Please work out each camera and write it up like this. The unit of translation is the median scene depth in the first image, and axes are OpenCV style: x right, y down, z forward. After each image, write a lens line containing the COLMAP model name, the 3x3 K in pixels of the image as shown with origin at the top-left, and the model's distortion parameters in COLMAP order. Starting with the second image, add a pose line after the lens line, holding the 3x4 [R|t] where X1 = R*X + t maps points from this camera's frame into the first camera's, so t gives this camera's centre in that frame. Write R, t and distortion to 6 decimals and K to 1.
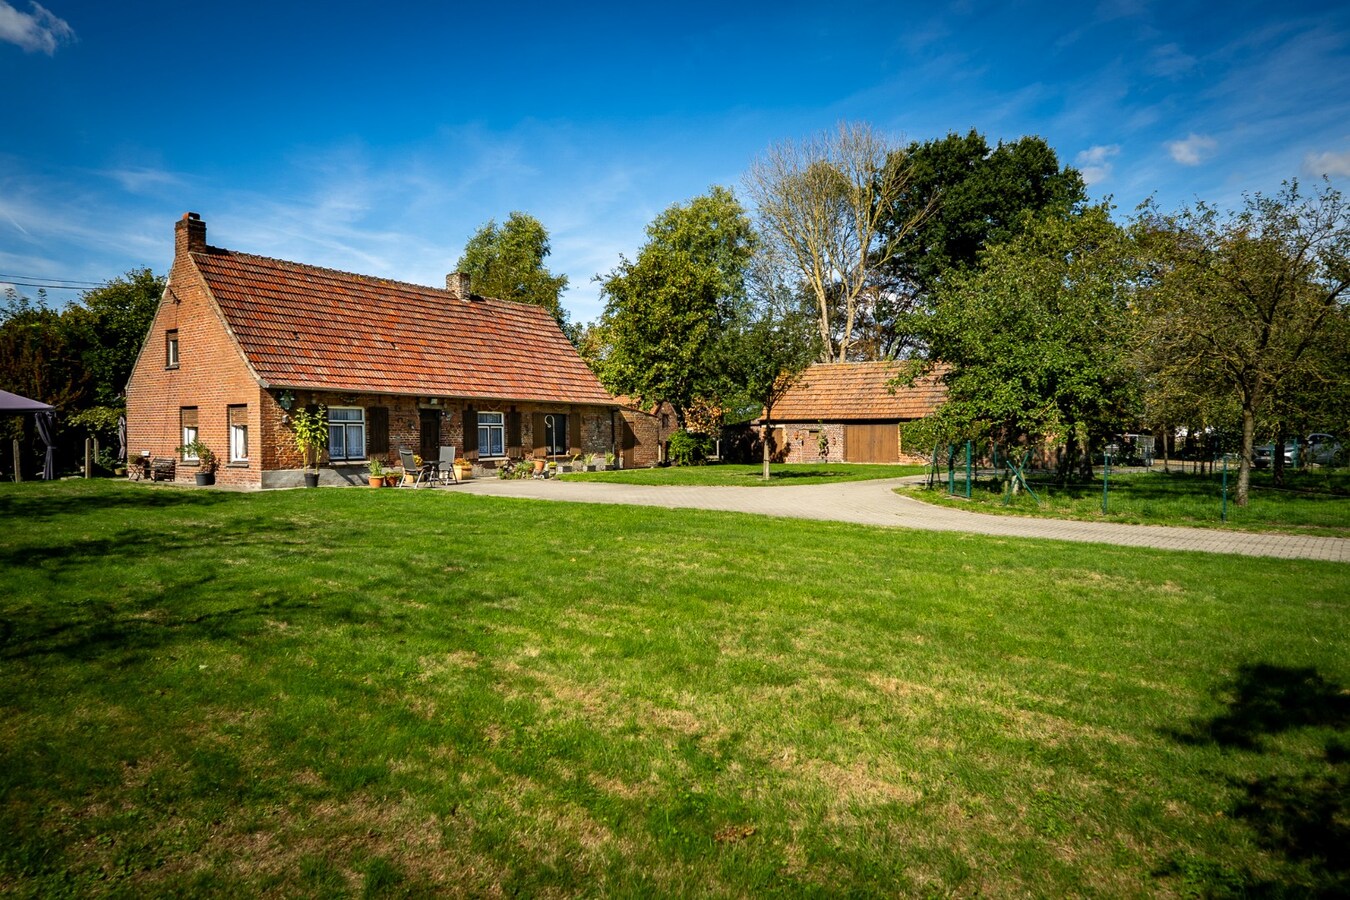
lens RADIAL K [[847.9, 0, 675.0], [0, 847.9, 450.0], [0, 0, 1]] dist [0.000761, -0.000768]
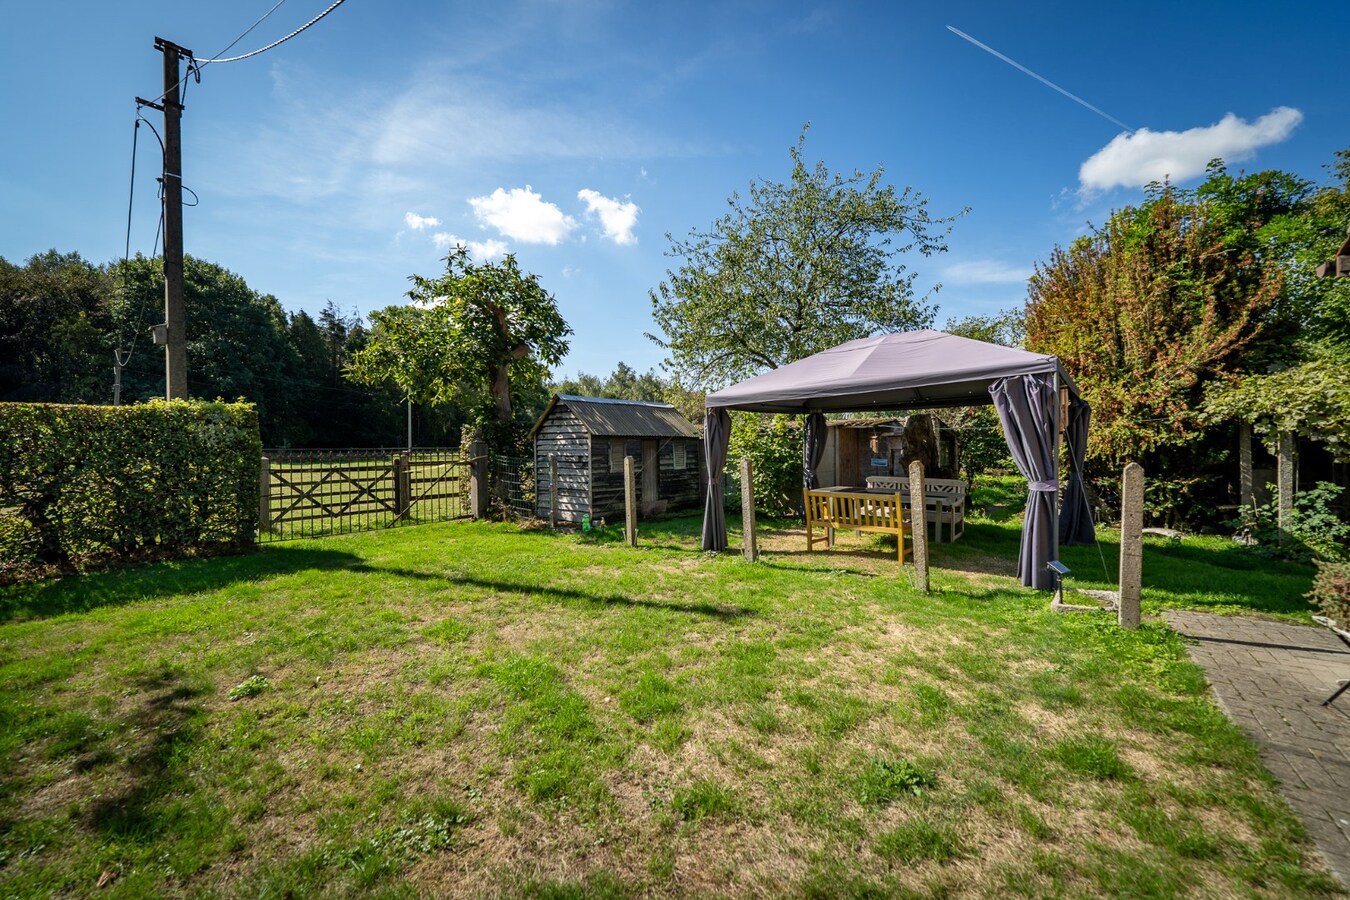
lens RADIAL K [[541.8, 0, 675.0], [0, 541.8, 450.0], [0, 0, 1]] dist [-0.008074, -0.000318]
pose [[0.006810, 0.011374, -0.999912, -0.463412], [-0.013686, 0.999843, 0.011280, -0.014683], [0.999883, 0.013608, 0.006964, 0.742721]]
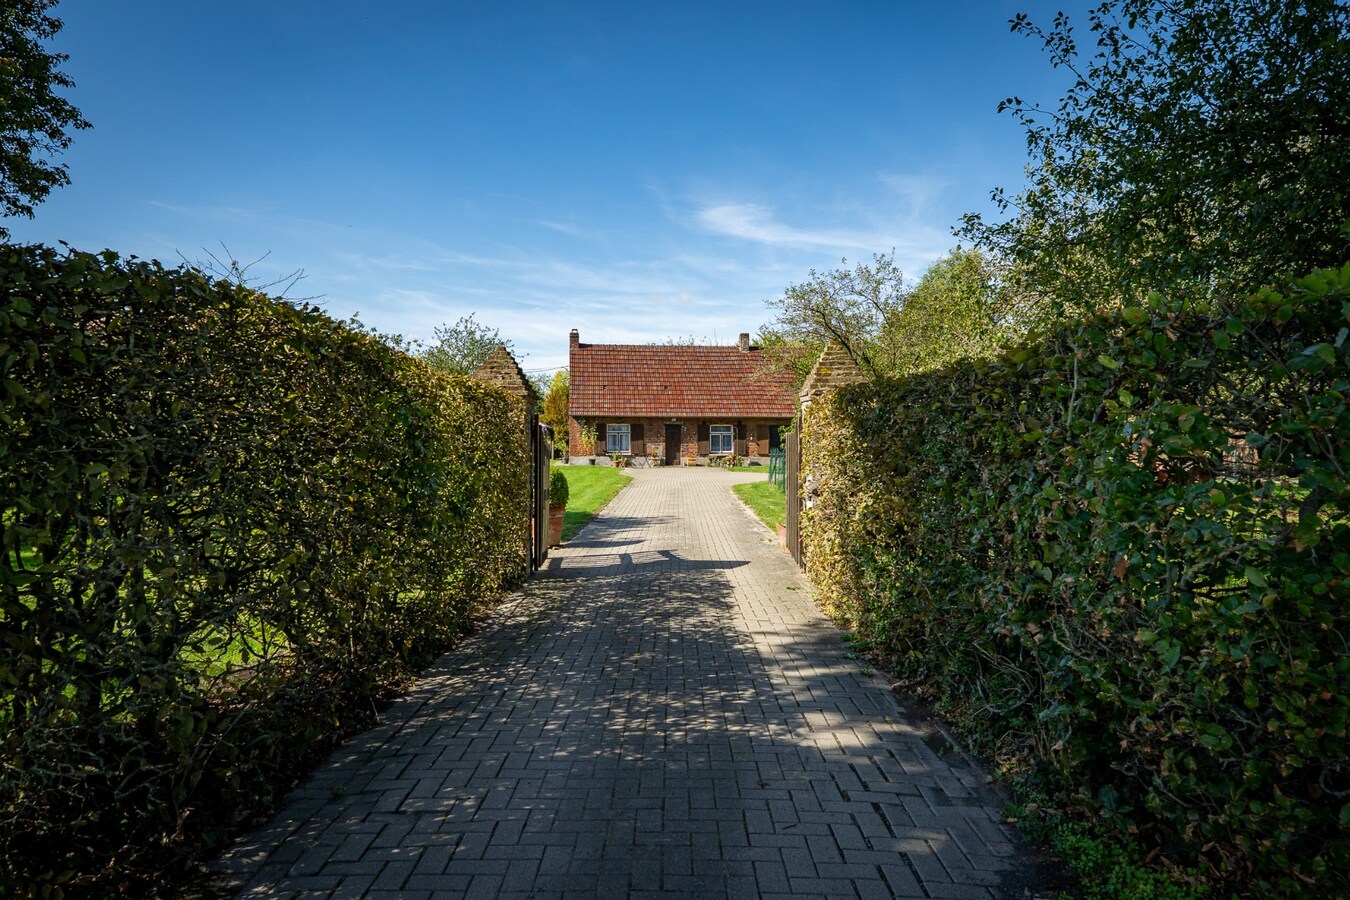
lens RADIAL K [[847.9, 0, 675.0], [0, 847.9, 450.0], [0, 0, 1]] dist [0.000761, -0.000768]
pose [[0.638135, 0.011448, -0.769839, 0.938721], [-0.016021, 0.999870, 0.001588, 0.000641], [0.769757, 0.011320, 0.638236, -0.079387]]
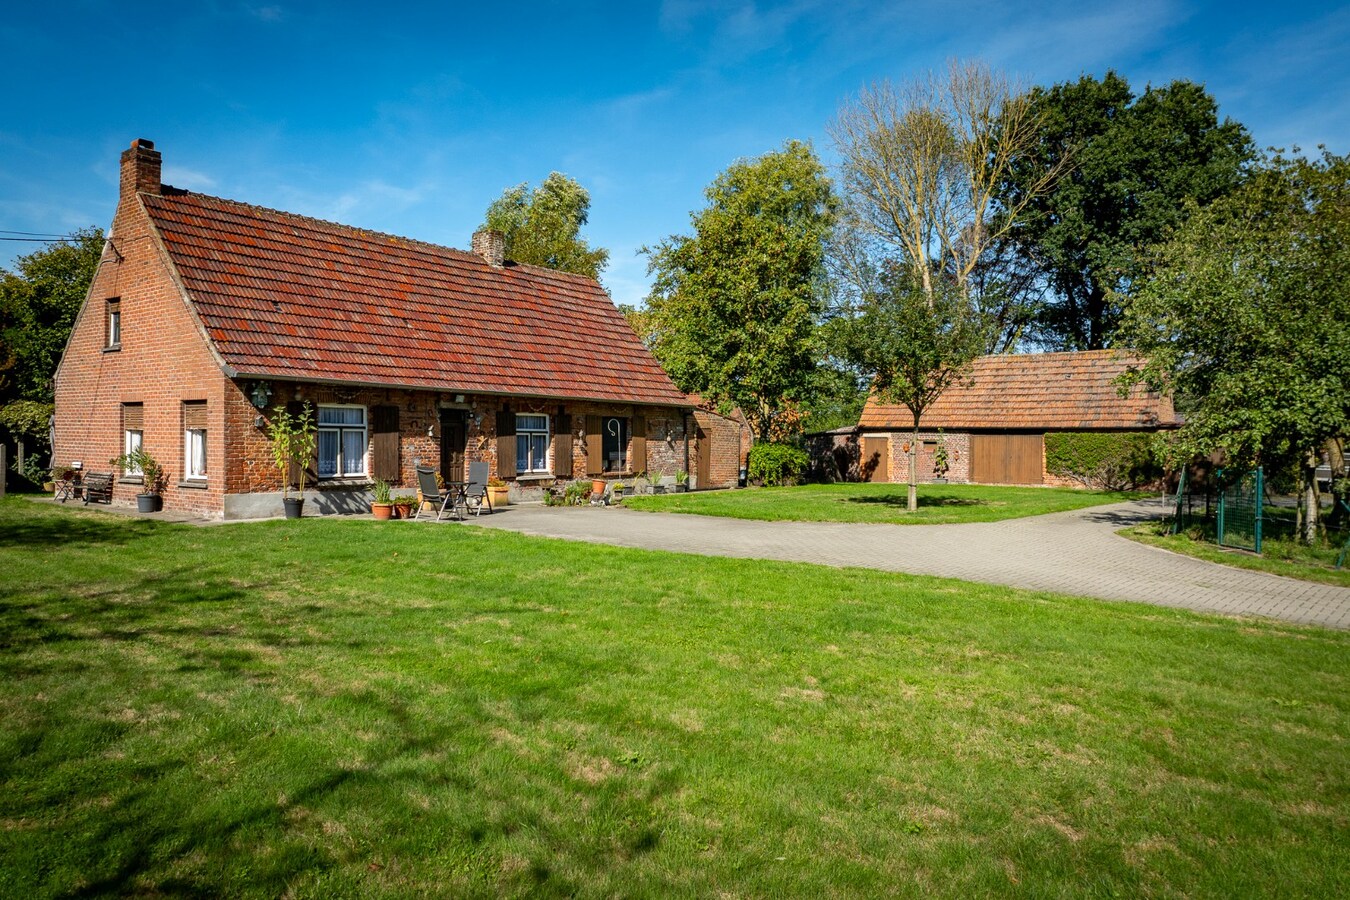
lens RADIAL K [[963.0, 0, 675.0], [0, 963.0, 450.0], [0, 0, 1]] dist [-0.032350, 0.000845]
pose [[0.999479, 0.013209, -0.029454, -0.066578], [-0.013409, 0.999888, -0.006586, -0.009133], [0.029364, 0.006977, 0.999544, 0.159595]]
